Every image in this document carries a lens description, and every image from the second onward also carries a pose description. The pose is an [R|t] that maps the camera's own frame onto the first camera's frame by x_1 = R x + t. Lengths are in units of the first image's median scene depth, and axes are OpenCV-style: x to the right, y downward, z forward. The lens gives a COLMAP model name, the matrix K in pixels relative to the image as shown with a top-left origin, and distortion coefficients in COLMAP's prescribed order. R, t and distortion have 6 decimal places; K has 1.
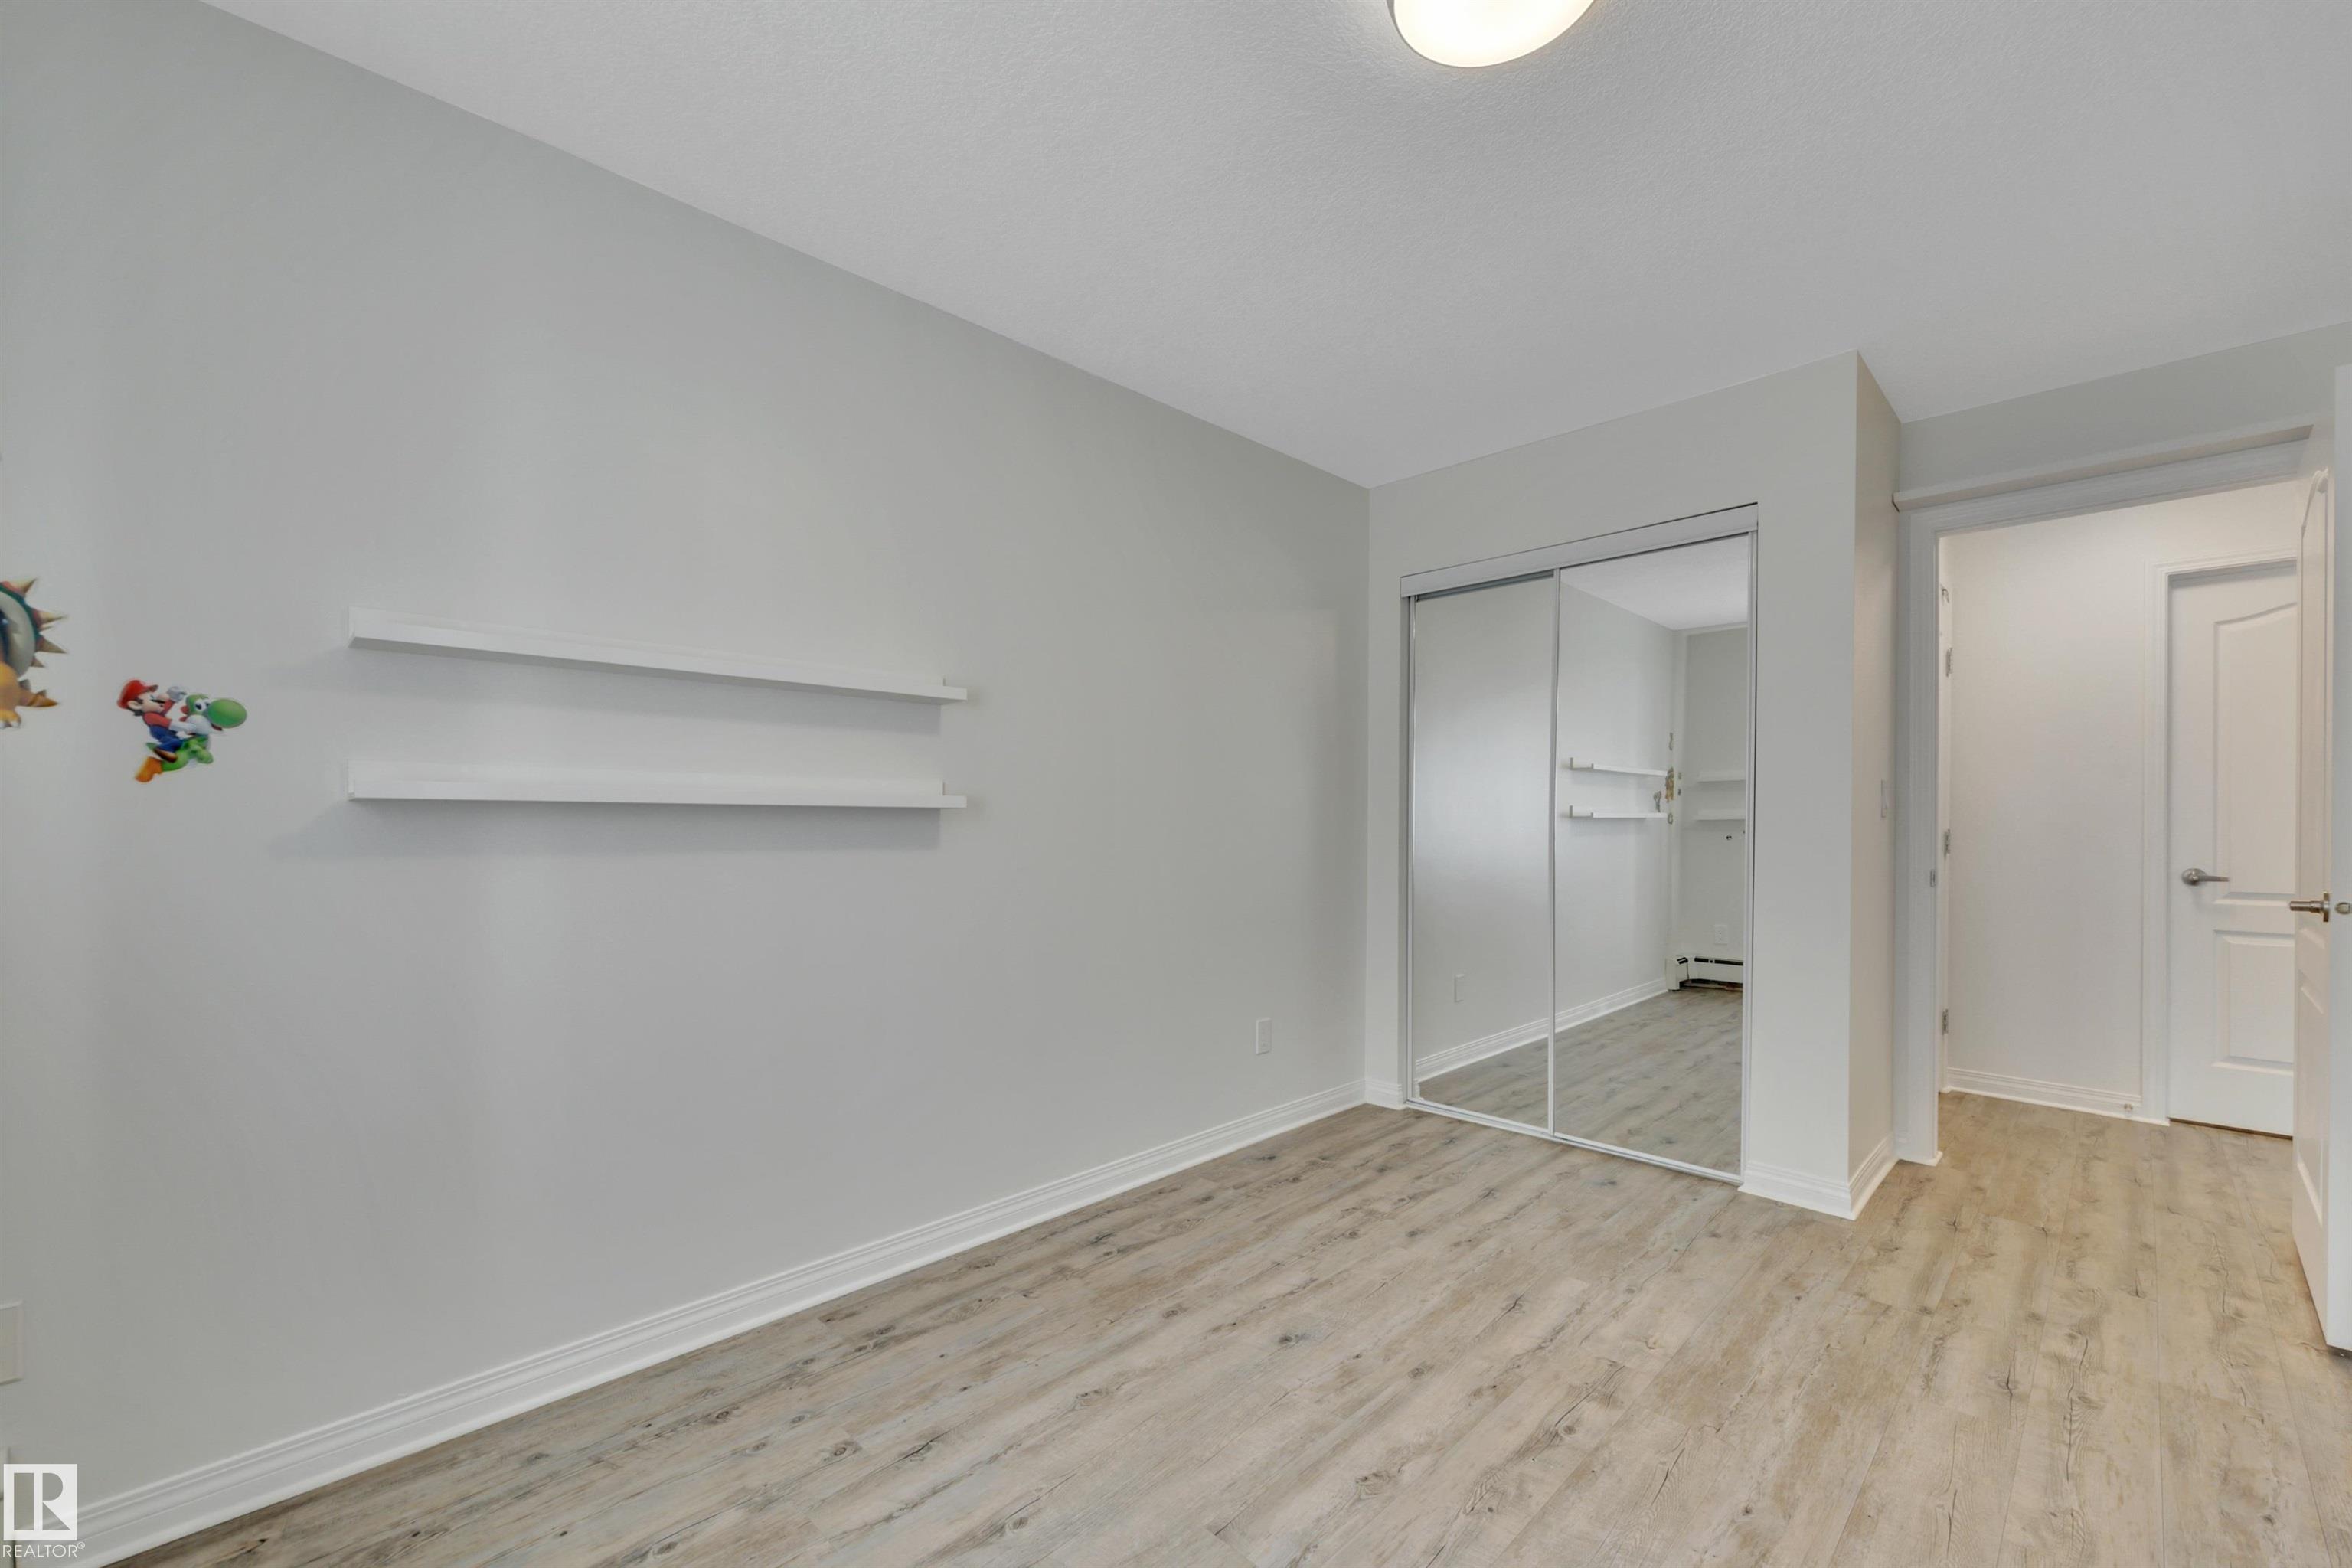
lens RADIAL K [[1033.1, 0, 1181.8], [0, 1033.1, 780.2], [0, 0, 1]] dist [-0.004132, -0.000394]
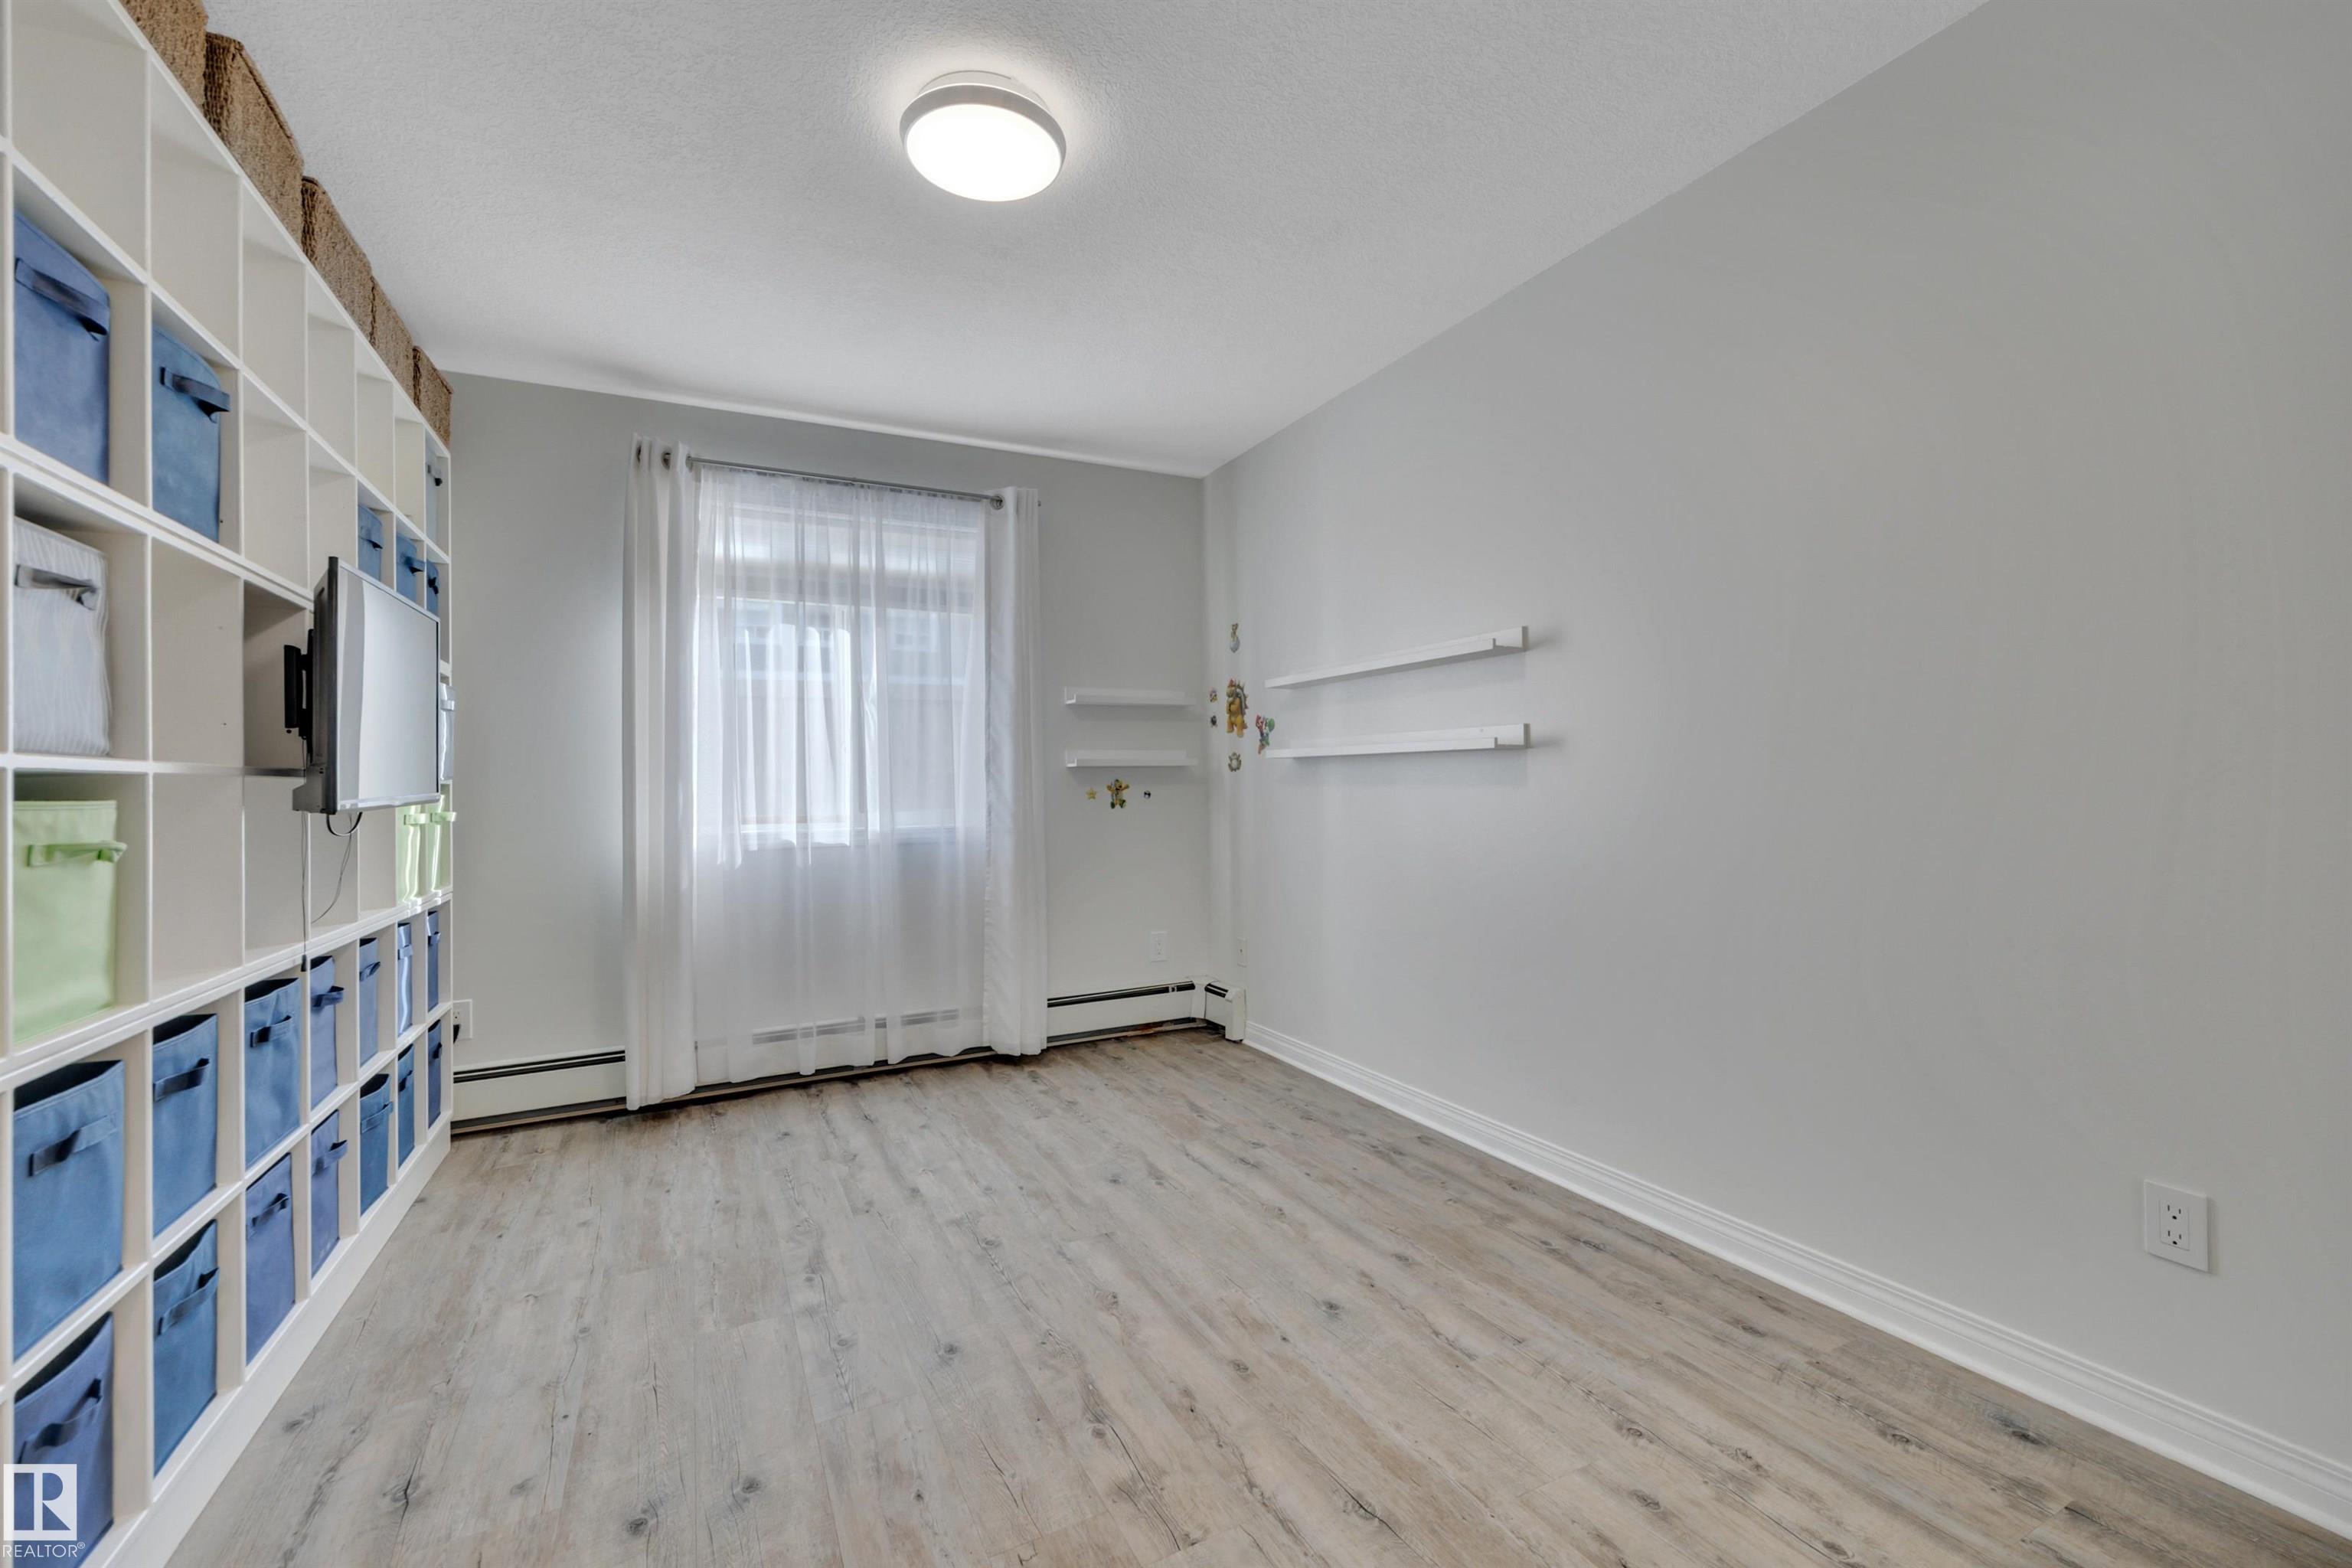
lens RADIAL K [[1033.1, 0, 1181.8], [0, 1033.1, 780.2], [0, 0, 1]] dist [-0.004132, -0.000394]
pose [[-0.361523, 0.004035, -0.932354, 1.034202], [0.047360, 0.998779, -0.014042, 0.062471], [0.931160, -0.049233, -0.361273, 1.233711]]
